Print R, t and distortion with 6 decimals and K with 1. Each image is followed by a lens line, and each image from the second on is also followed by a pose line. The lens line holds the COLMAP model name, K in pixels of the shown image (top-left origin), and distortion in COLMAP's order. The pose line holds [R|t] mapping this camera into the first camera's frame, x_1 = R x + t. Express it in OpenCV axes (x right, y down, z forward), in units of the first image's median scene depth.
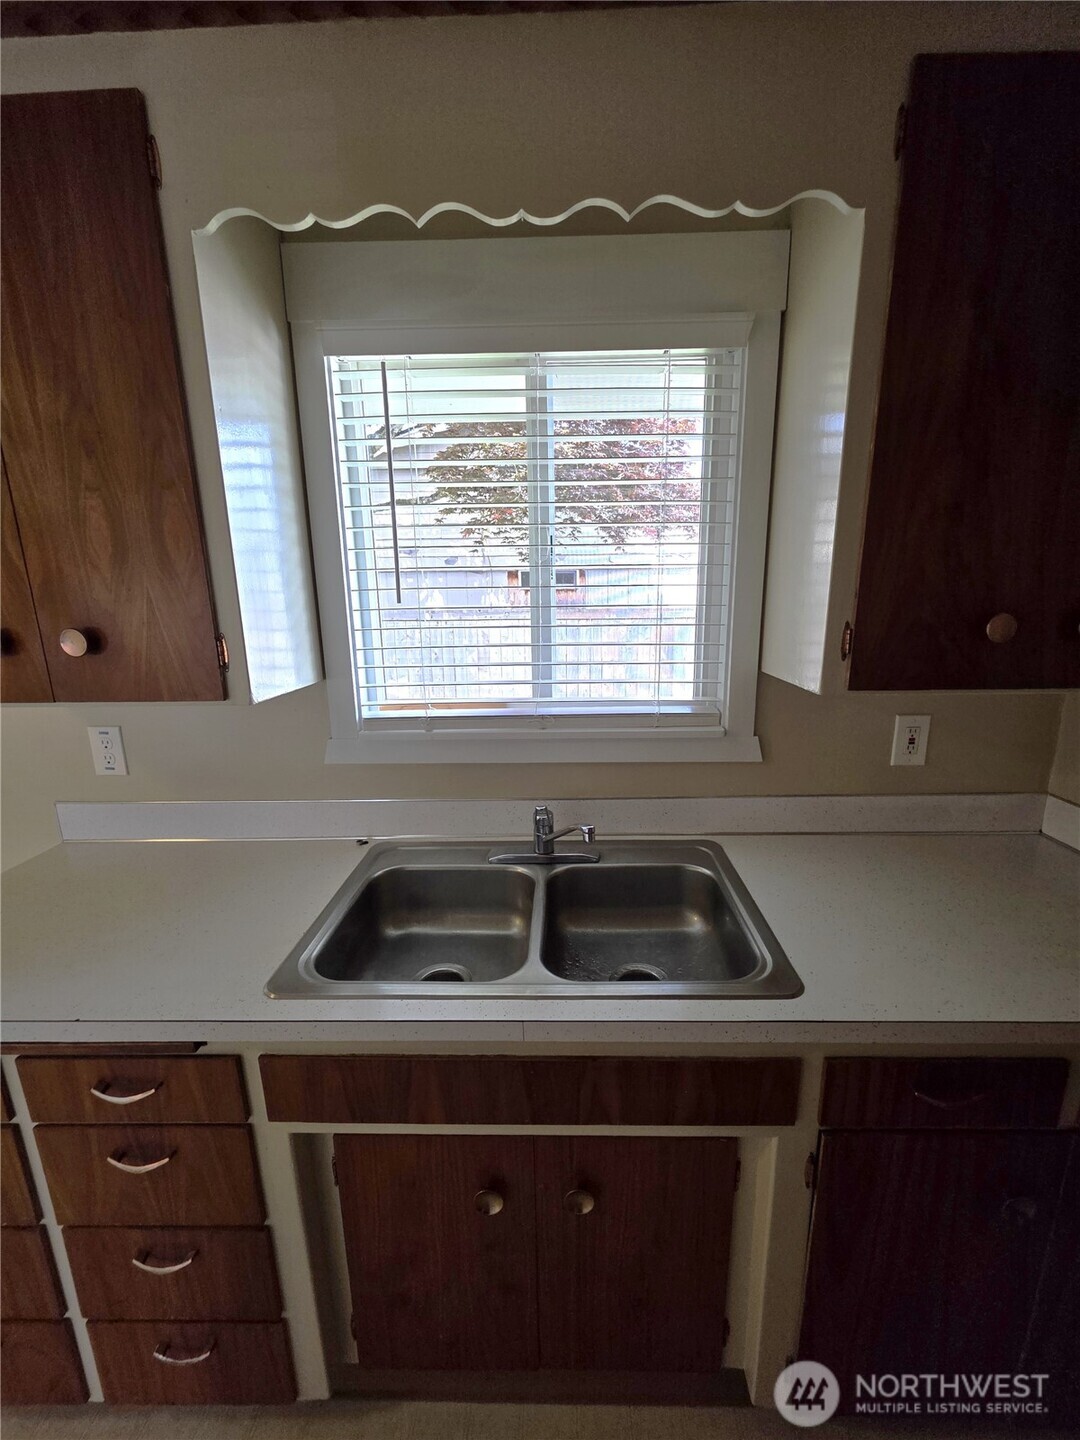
lens RADIAL K [[575.8, 0, 540.0], [0, 575.8, 720.0], [0, 0, 1]] dist [0.002313, 0.000038]
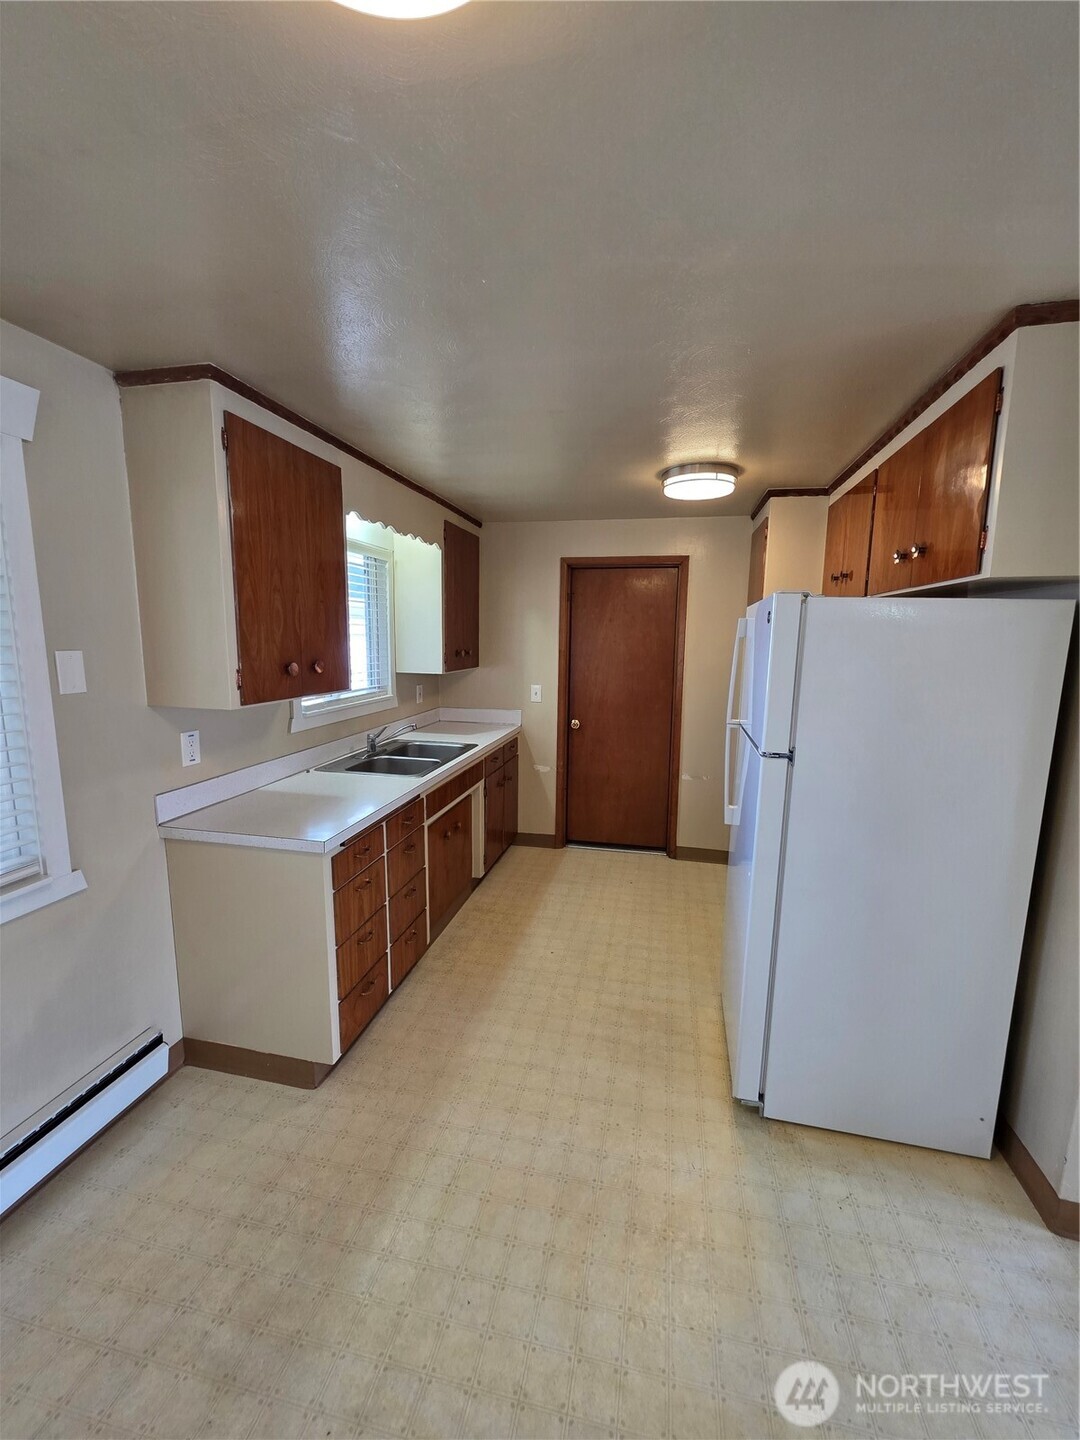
lens RADIAL K [[575.8, 0, 540.0], [0, 575.8, 720.0], [0, 0, 1]] dist [0.002313, 0.000038]
pose [[0.211855, -0.128660, 0.968795, -2.916642], [0.197209, 0.976532, 0.086562, 0.045135], [-0.957197, 0.172717, 0.232257, -0.322006]]
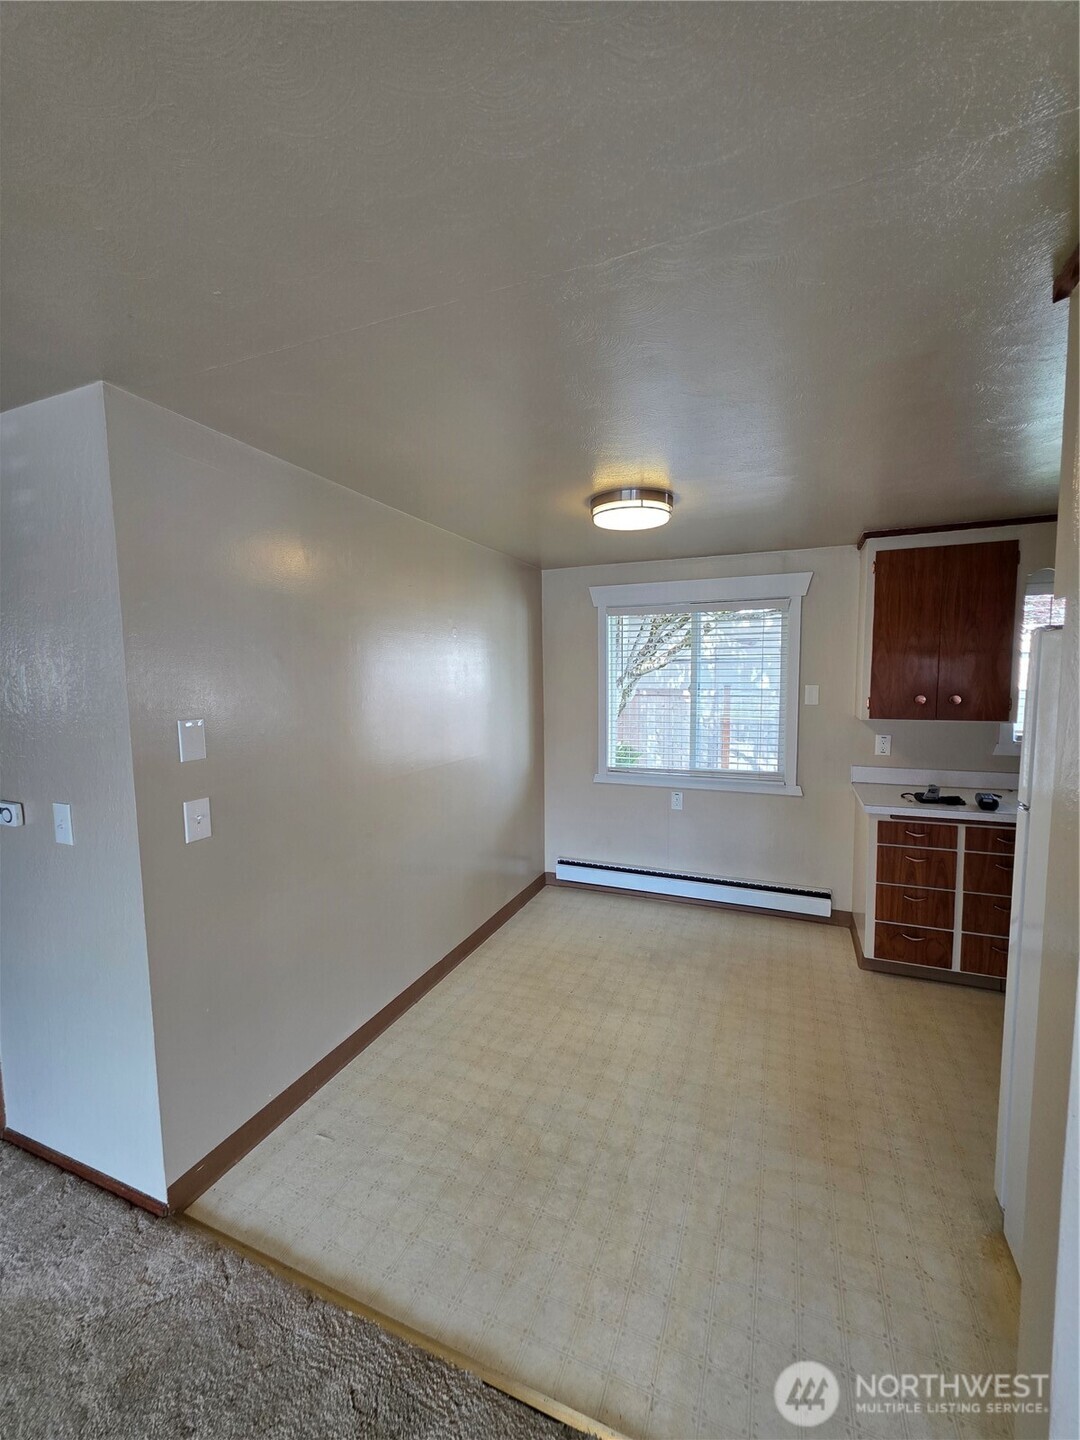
lens RADIAL K [[575.8, 0, 540.0], [0, 575.8, 720.0], [0, 0, 1]] dist [0.002313, 0.000038]
pose [[0.928539, 0.036587, -0.369427, -1.761266], [-0.082583, 0.990554, -0.109467, 0.492614], [0.361932, 0.132153, 0.922790, -2.629670]]
